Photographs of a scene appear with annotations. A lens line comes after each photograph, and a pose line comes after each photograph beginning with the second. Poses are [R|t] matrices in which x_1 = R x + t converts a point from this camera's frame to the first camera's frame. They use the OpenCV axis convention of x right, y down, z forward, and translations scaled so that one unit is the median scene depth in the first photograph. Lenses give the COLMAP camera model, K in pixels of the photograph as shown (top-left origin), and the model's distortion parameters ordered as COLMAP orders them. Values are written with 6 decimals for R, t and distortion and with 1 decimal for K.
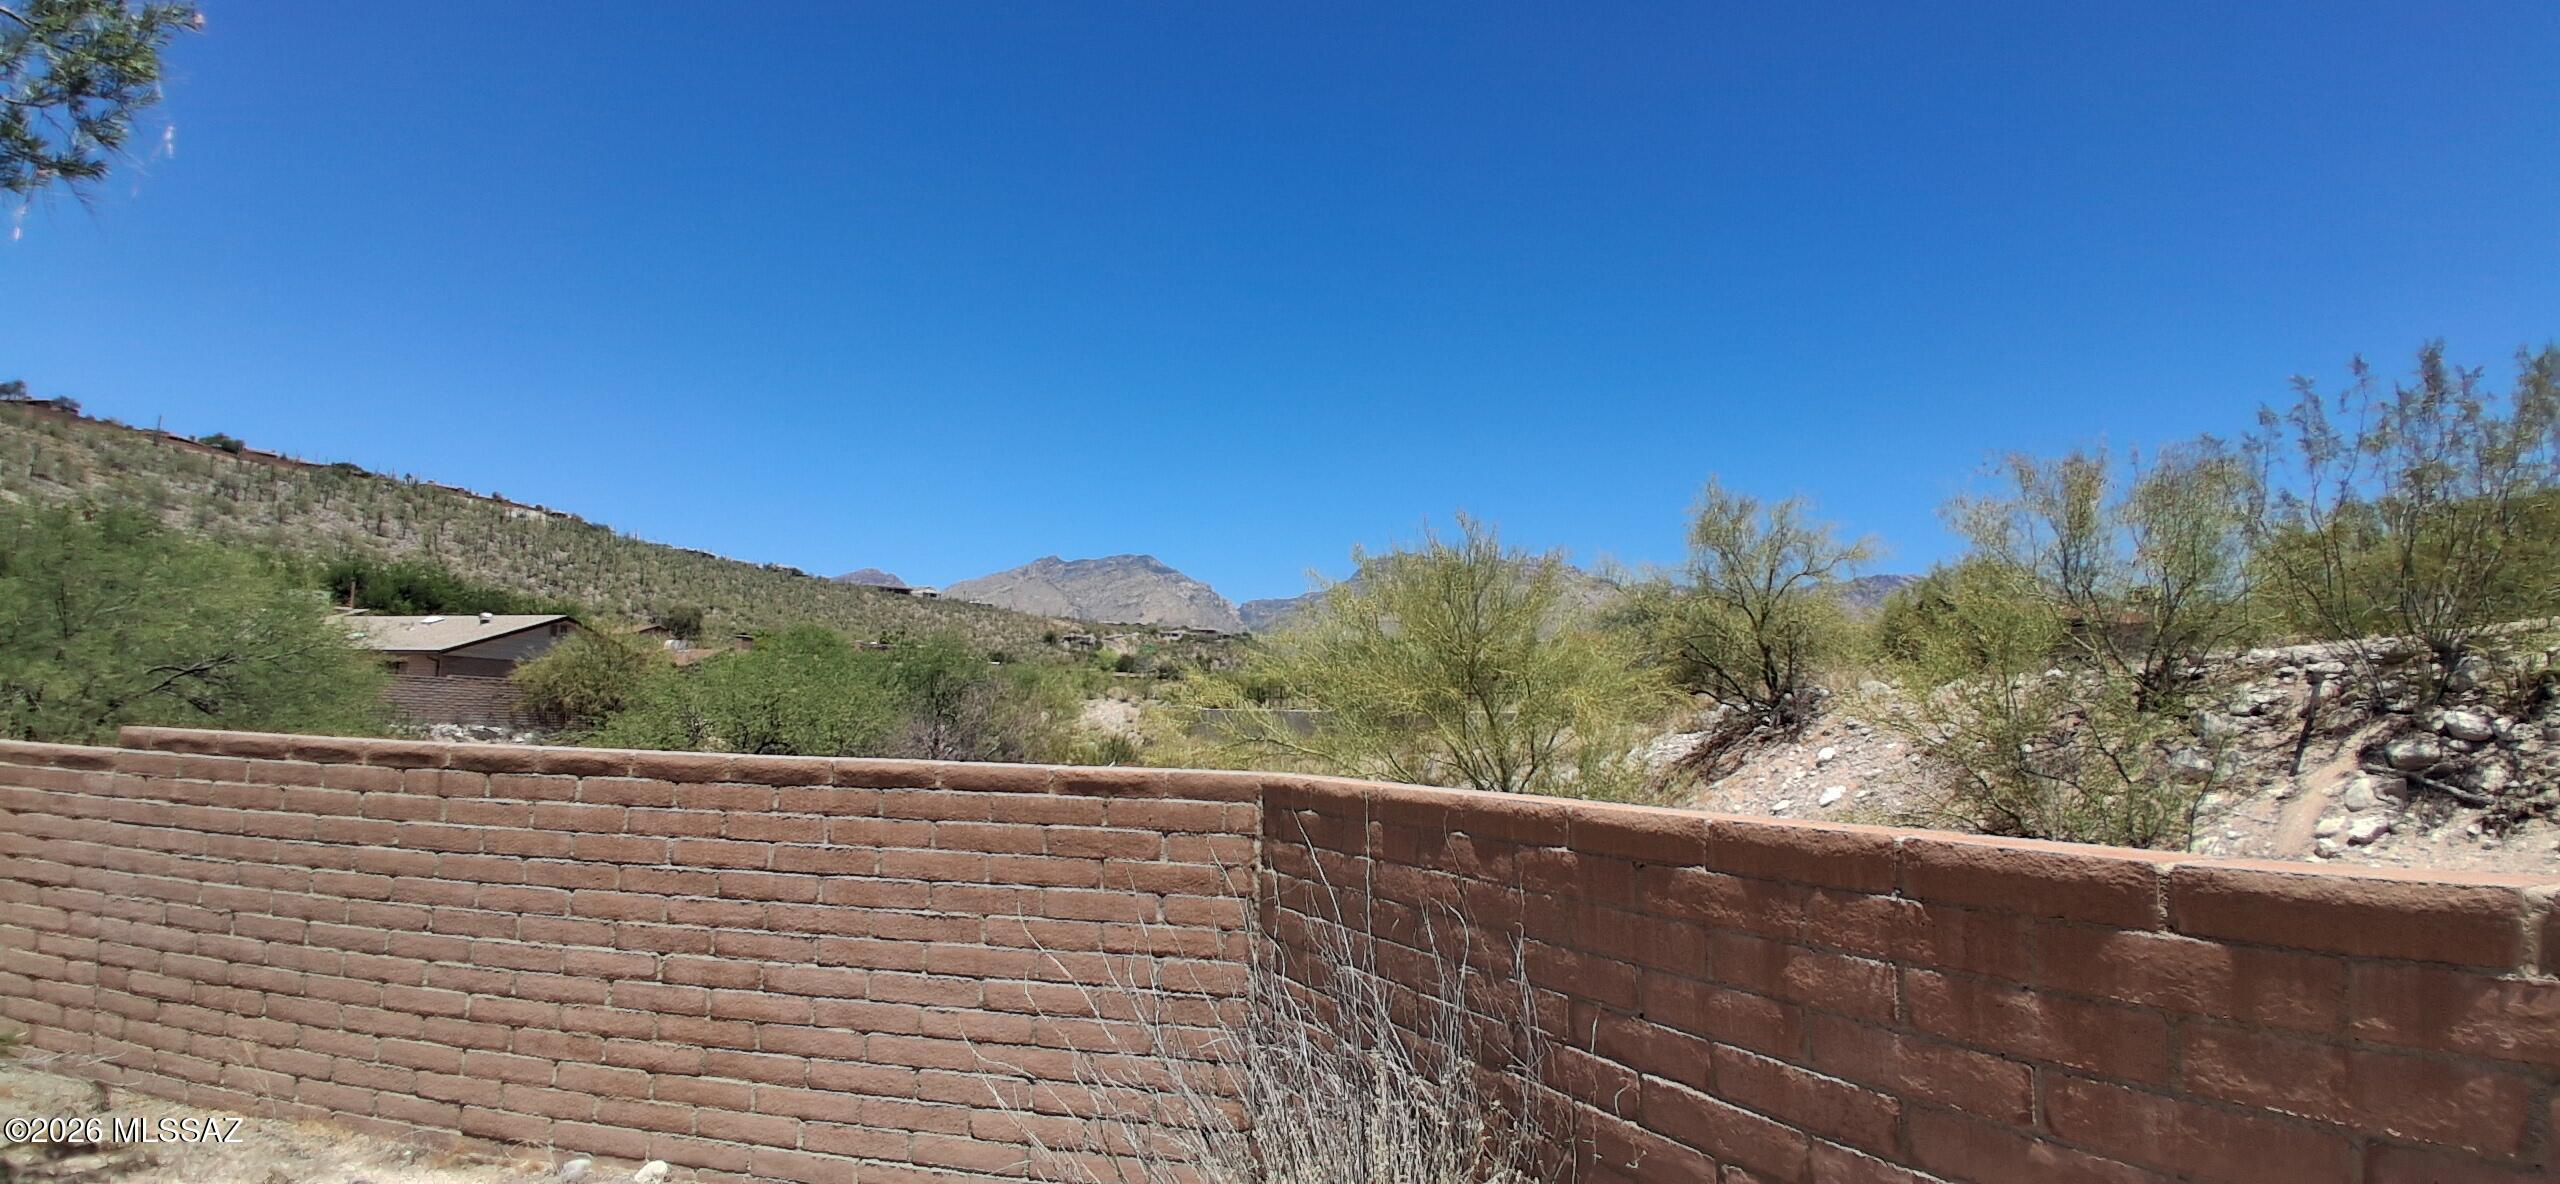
lens RADIAL K [[1281.7, 0, 1291.1], [0, 1281.7, 566.2], [0, 0, 1]] dist [0.000337, -0.050954]
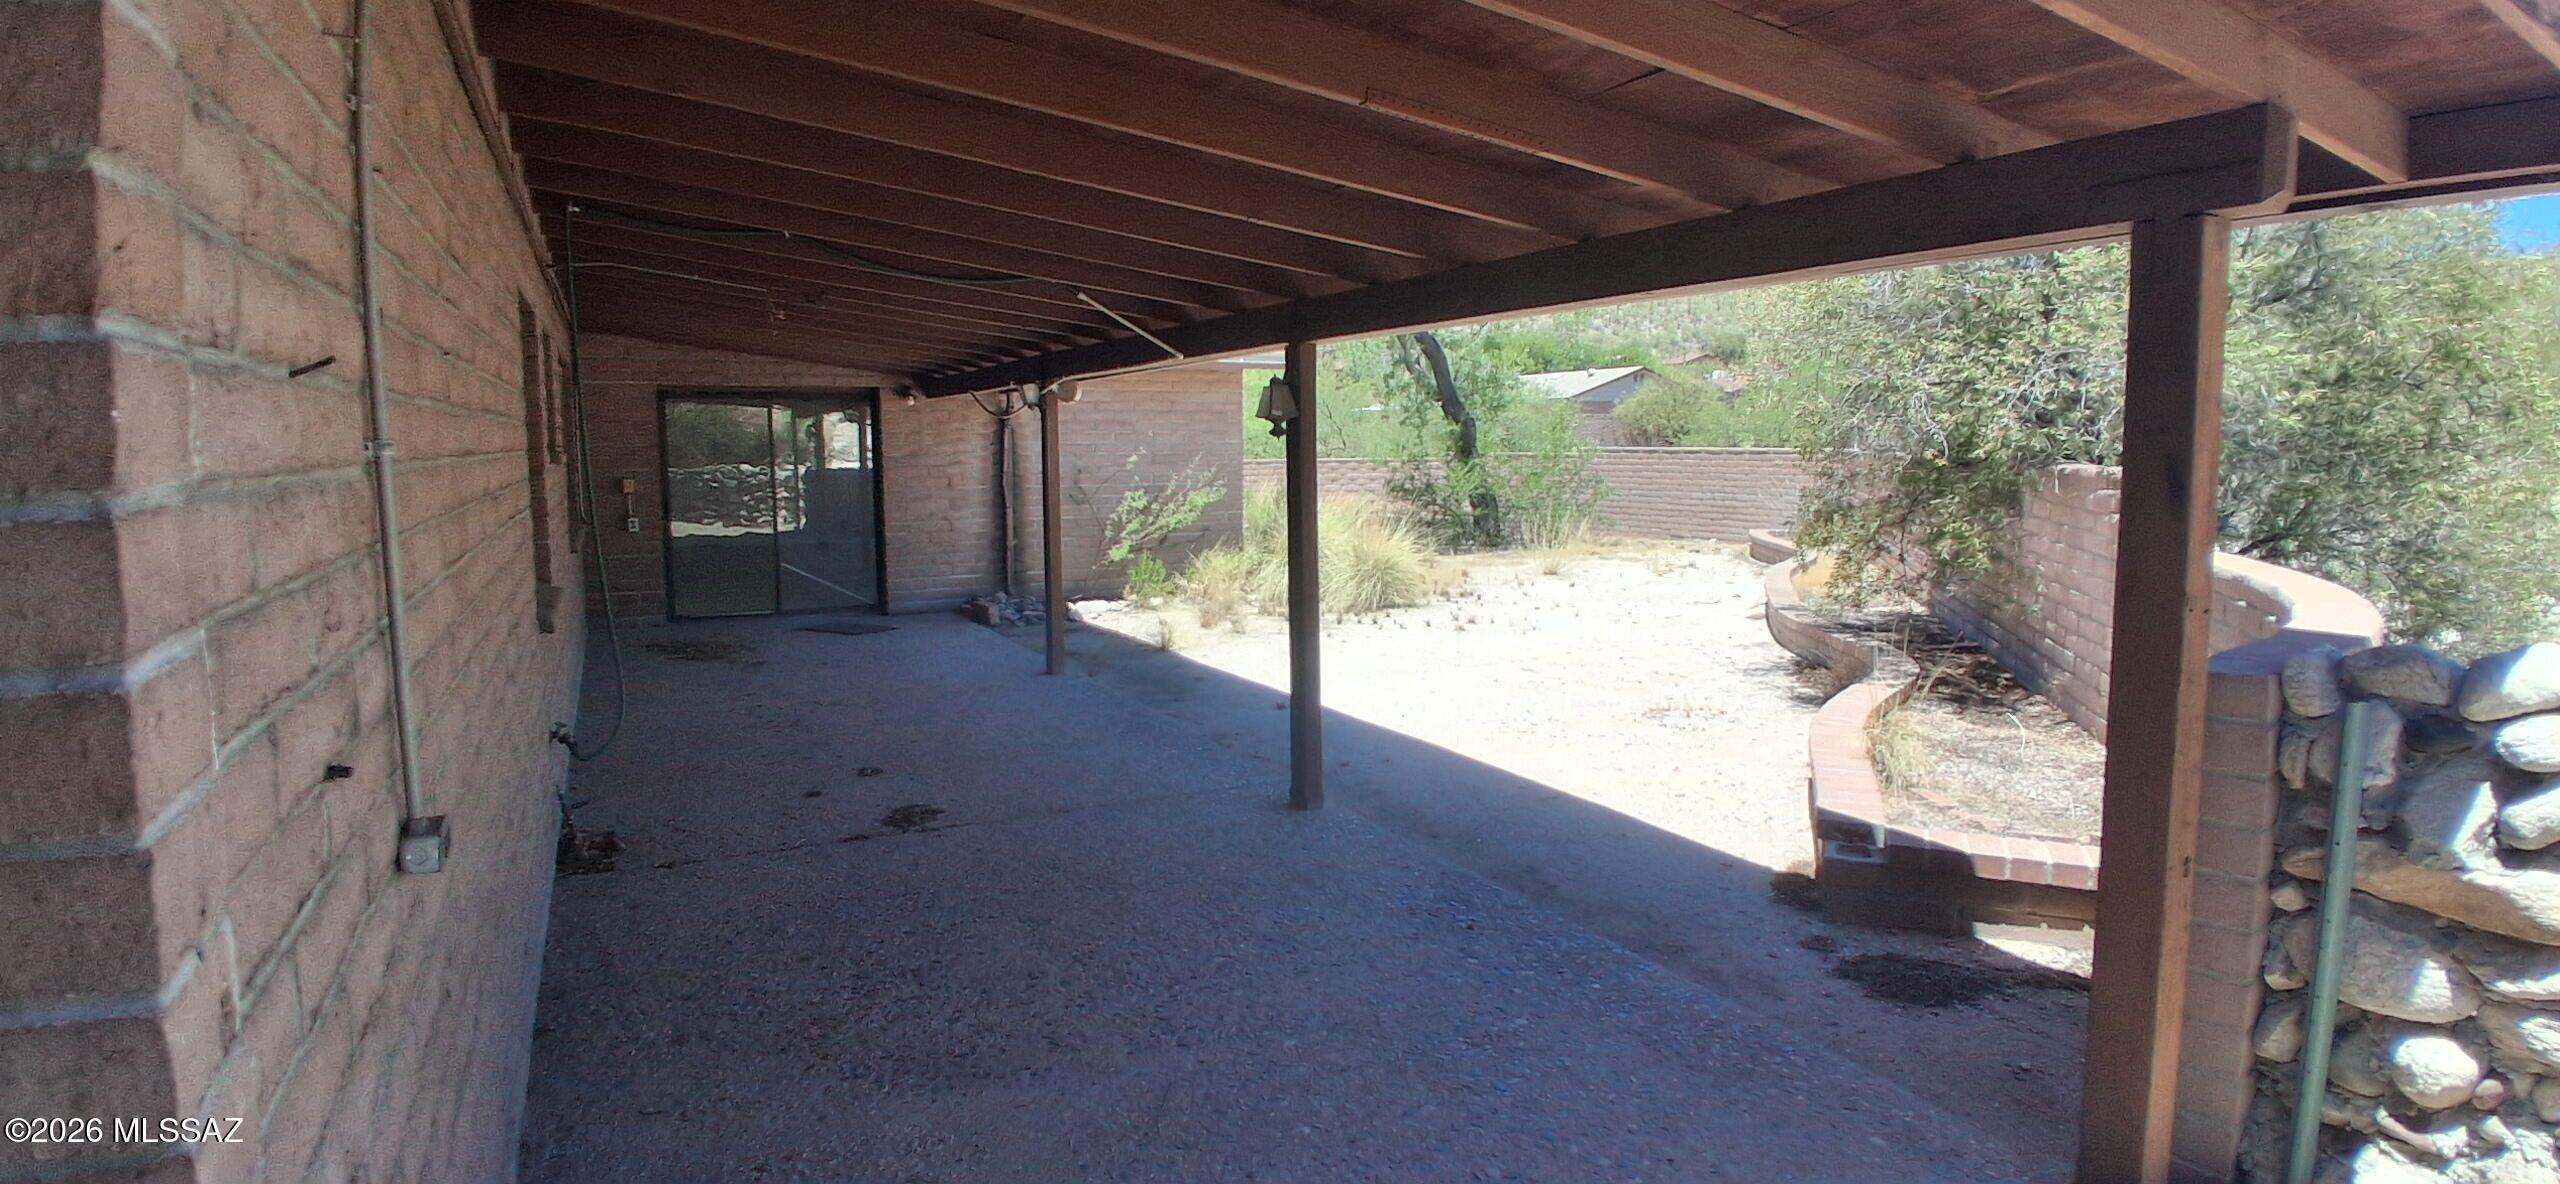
lens RADIAL K [[1281.7, 0, 1291.1], [0, 1281.7, 566.2], [0, 0, 1]] dist [0.000337, -0.050954]
pose [[0.715193, 0.037505, -0.697920, 0.154510], [0.117516, 0.977891, 0.172974, -0.038213], [0.688977, -0.205727, 0.694973, -0.309345]]
